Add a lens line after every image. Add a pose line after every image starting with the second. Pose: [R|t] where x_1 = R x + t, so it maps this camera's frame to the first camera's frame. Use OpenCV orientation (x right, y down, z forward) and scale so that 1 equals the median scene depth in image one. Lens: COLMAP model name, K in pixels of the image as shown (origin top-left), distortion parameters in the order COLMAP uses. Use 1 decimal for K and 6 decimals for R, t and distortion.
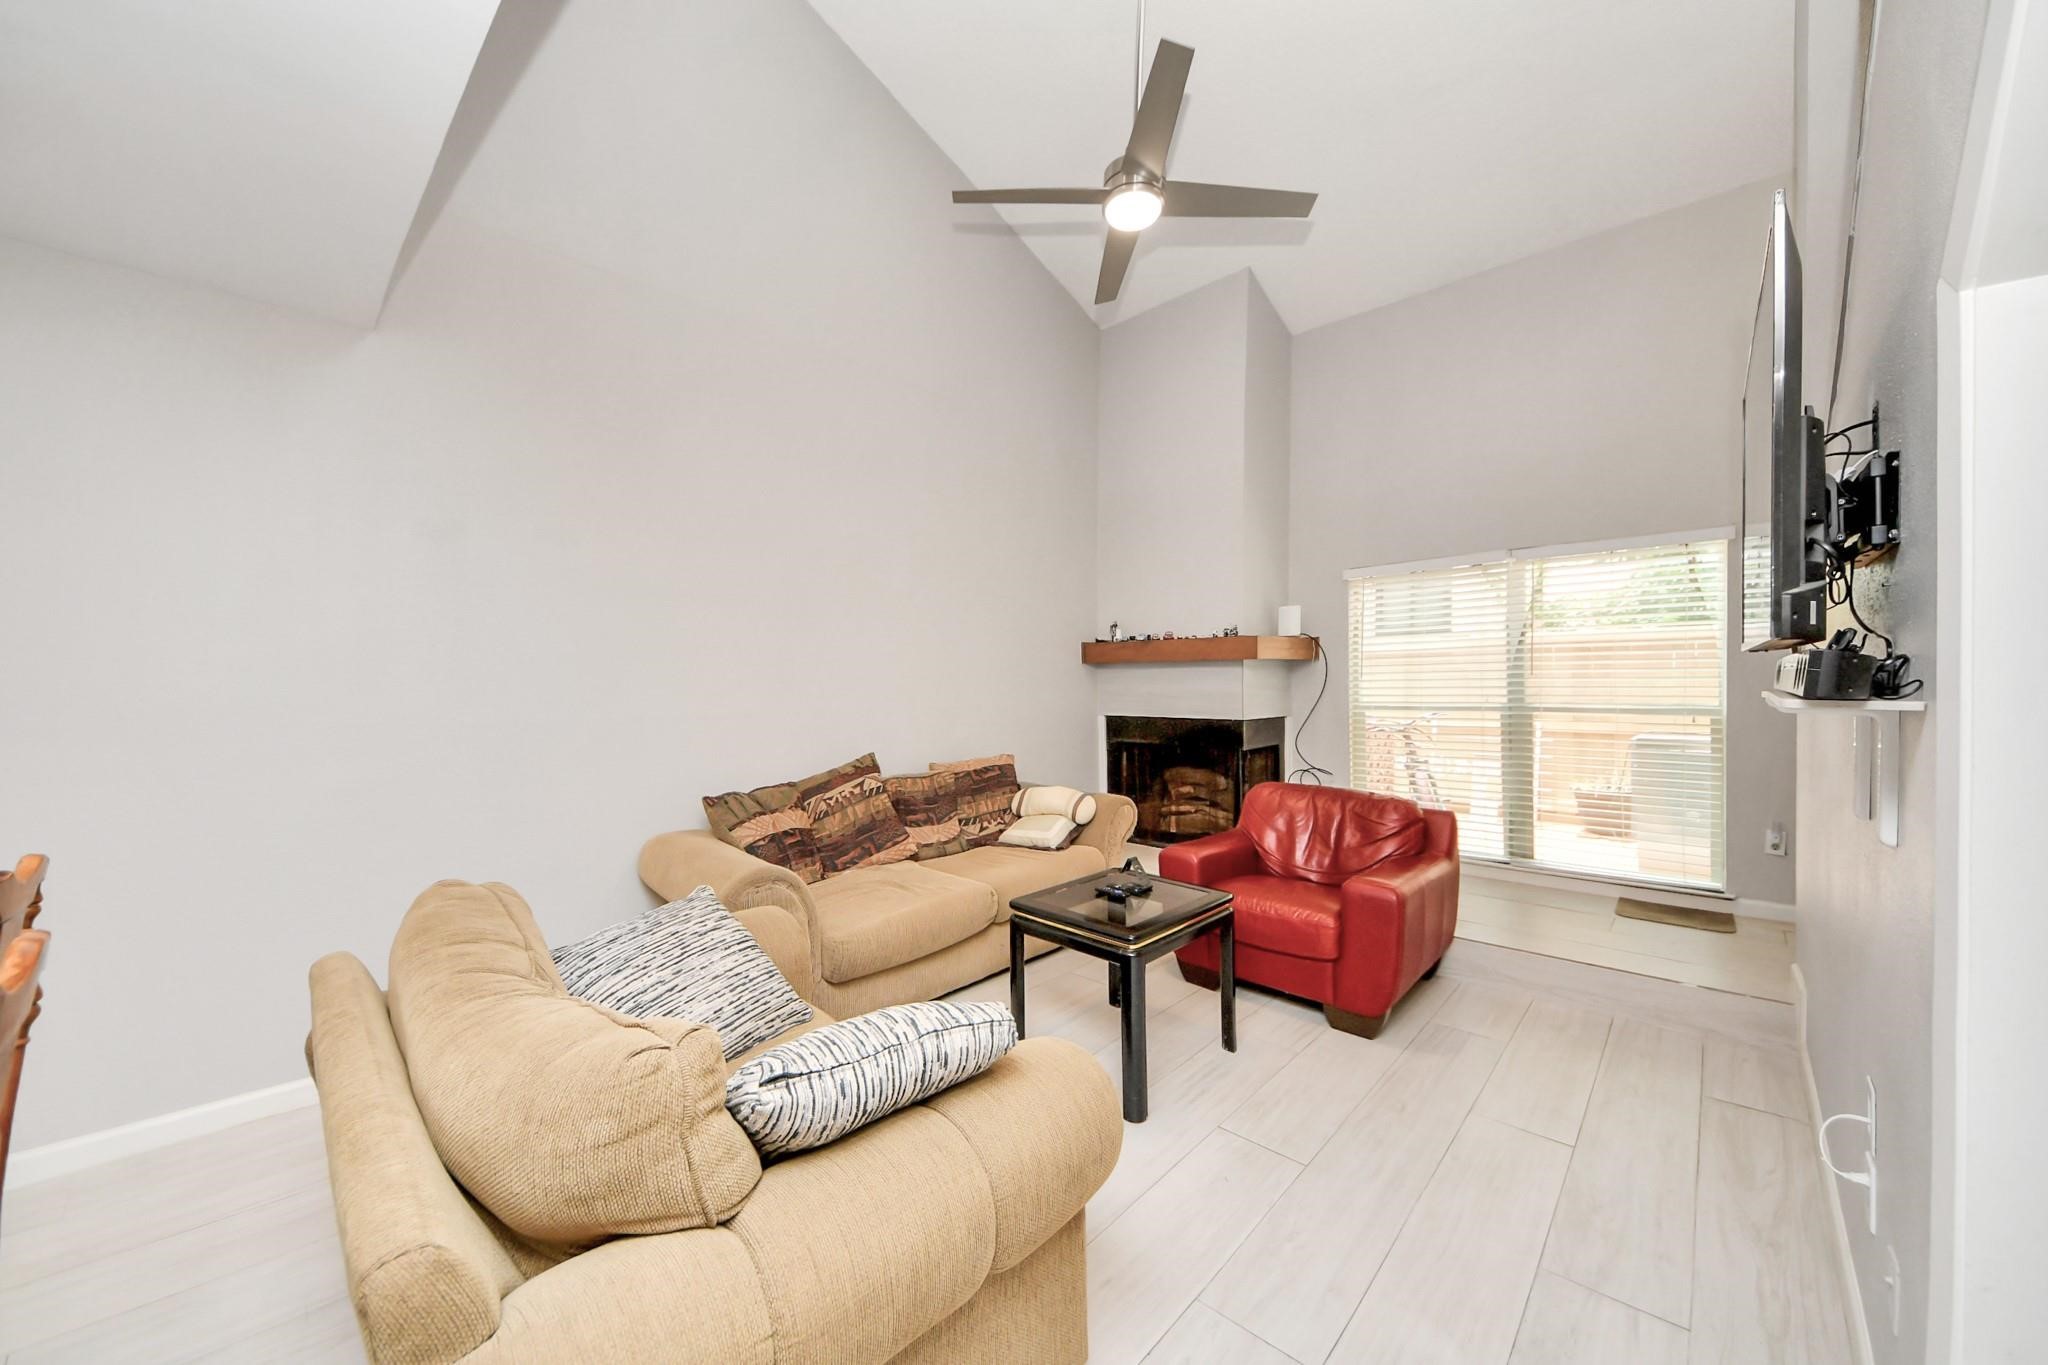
lens RADIAL K [[732.8, 0, 1024.0], [0, 732.8, 682.5], [0, 0, 1]] dist [-0.000073, -0.000006]
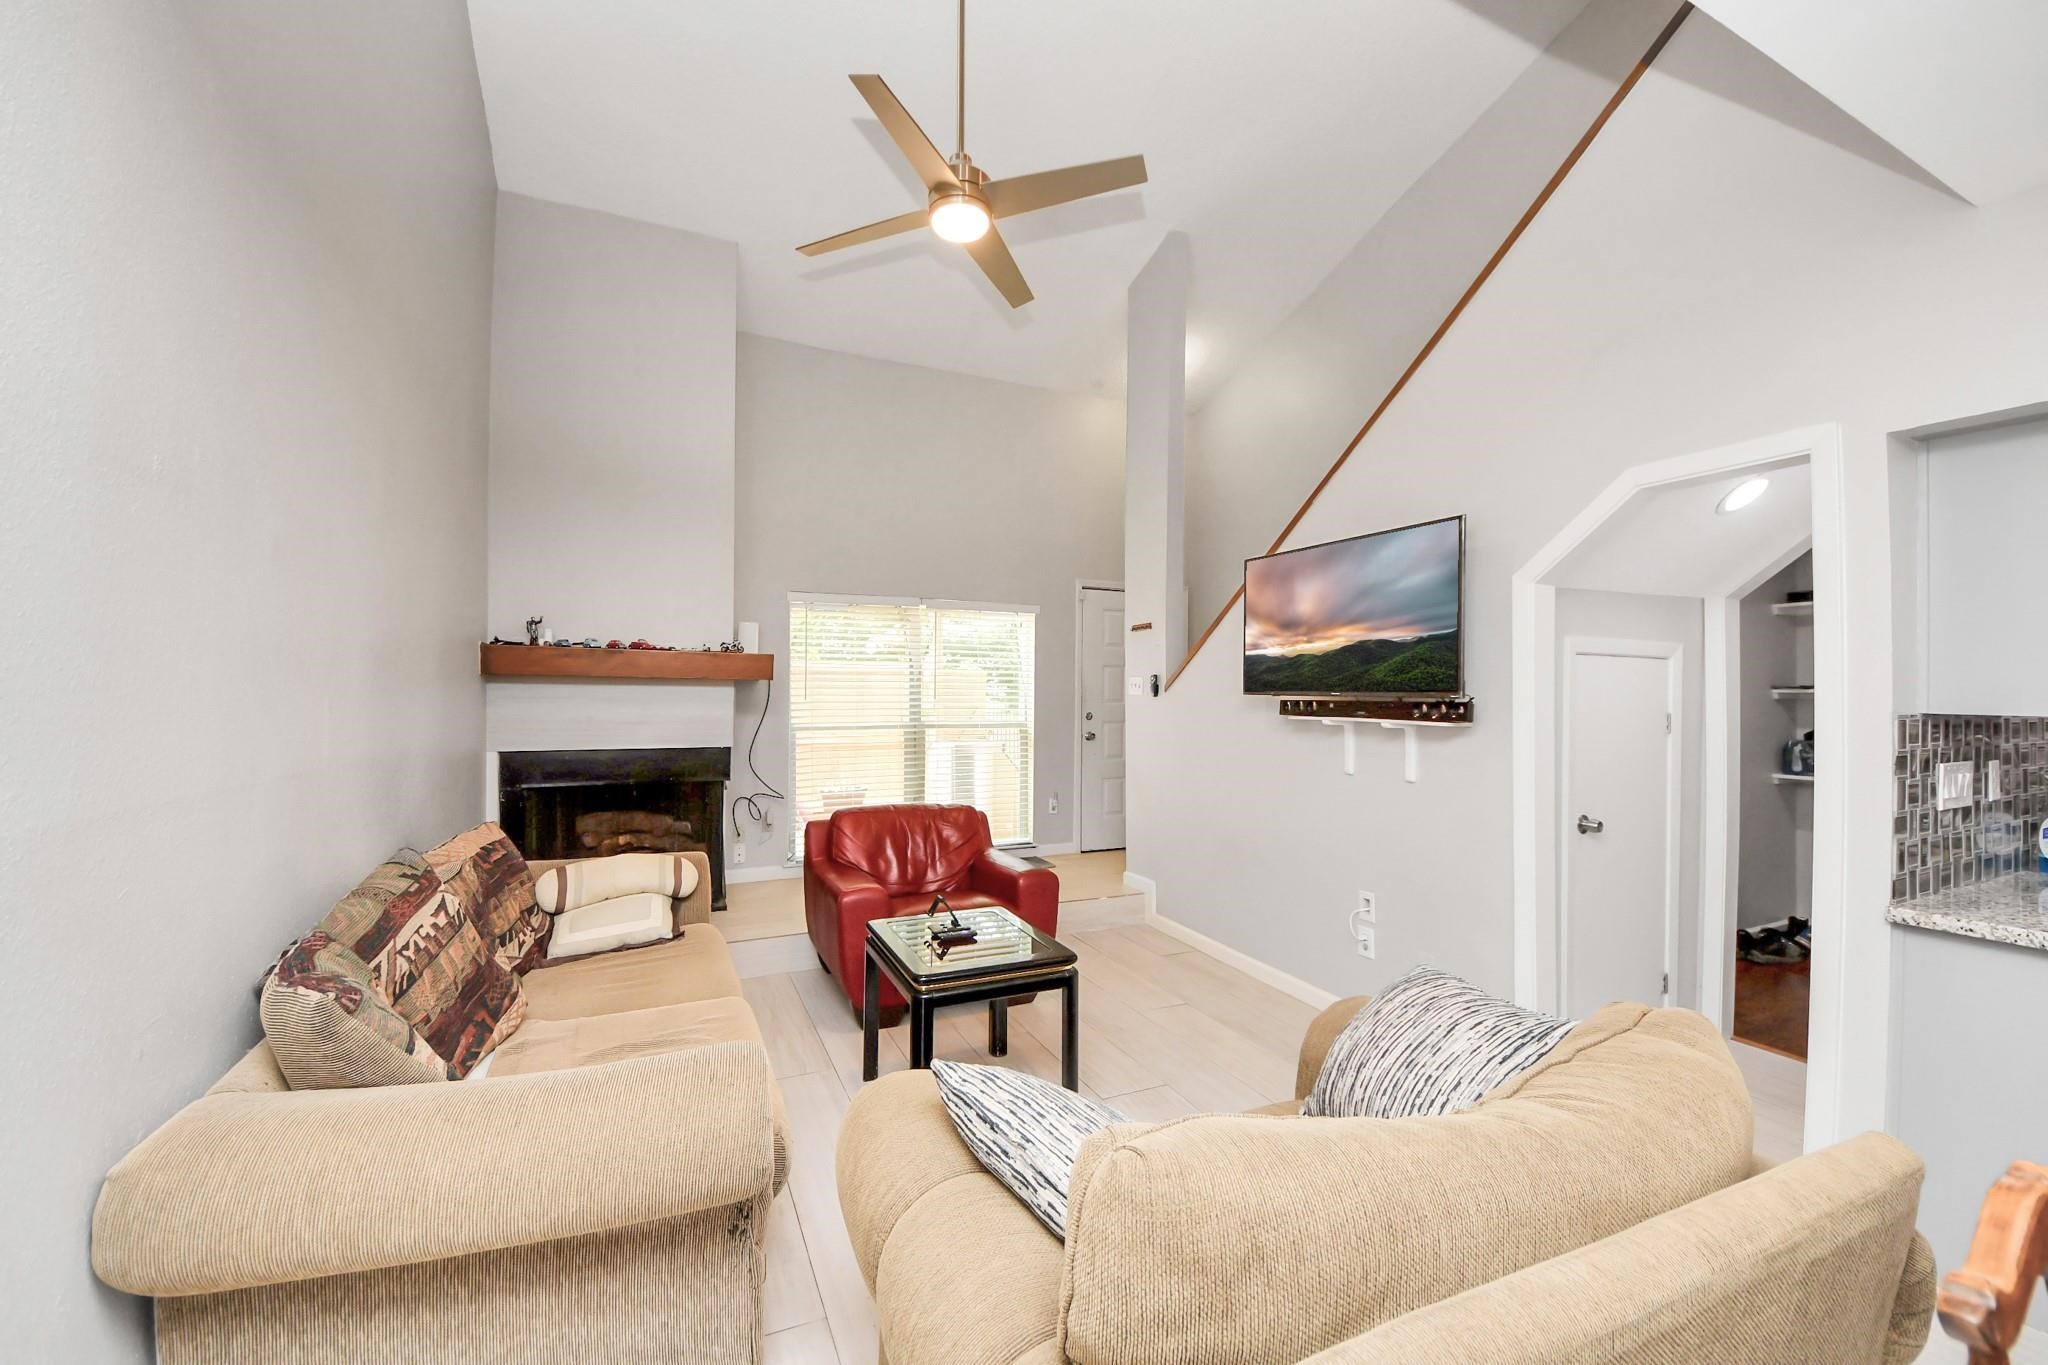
lens RADIAL K [[792.9, 0, 1024.0], [0, 792.9, 682.5], [0, 0, 1]] dist [0.000179, -0.000011]
pose [[0.365852, 0.025461, 0.930325, -0.485728], [-0.009486, 0.999676, -0.023628, -0.007616], [-0.930625, -0.000181, 0.365975, 0.335680]]
